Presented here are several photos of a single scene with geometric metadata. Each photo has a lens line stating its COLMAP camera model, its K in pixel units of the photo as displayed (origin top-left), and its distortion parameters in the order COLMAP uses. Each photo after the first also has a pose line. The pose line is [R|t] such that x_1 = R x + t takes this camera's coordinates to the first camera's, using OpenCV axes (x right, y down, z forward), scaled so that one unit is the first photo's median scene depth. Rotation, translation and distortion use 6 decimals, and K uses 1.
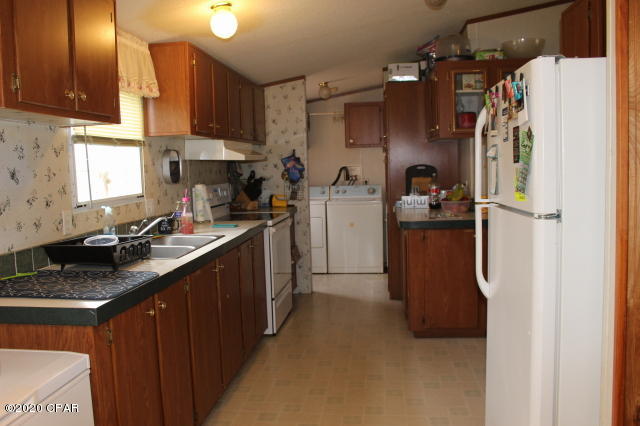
lens RADIAL K [[531.9, 0, 320.0], [0, 531.9, 213.0], [0, 0, 1]] dist [-0.156234, 0.138685]
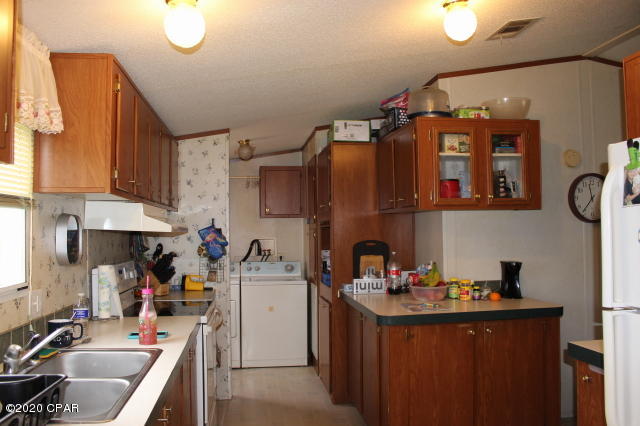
lens RADIAL K [[531.9, 0, 320.0], [0, 531.9, 213.0], [0, 0, 1]] dist [-0.156234, 0.138685]
pose [[0.968050, 0.029517, 0.249014, -0.102230], [0.003096, 0.991565, -0.129571, -0.026330], [-0.250739, 0.126203, 0.959793, 0.209916]]
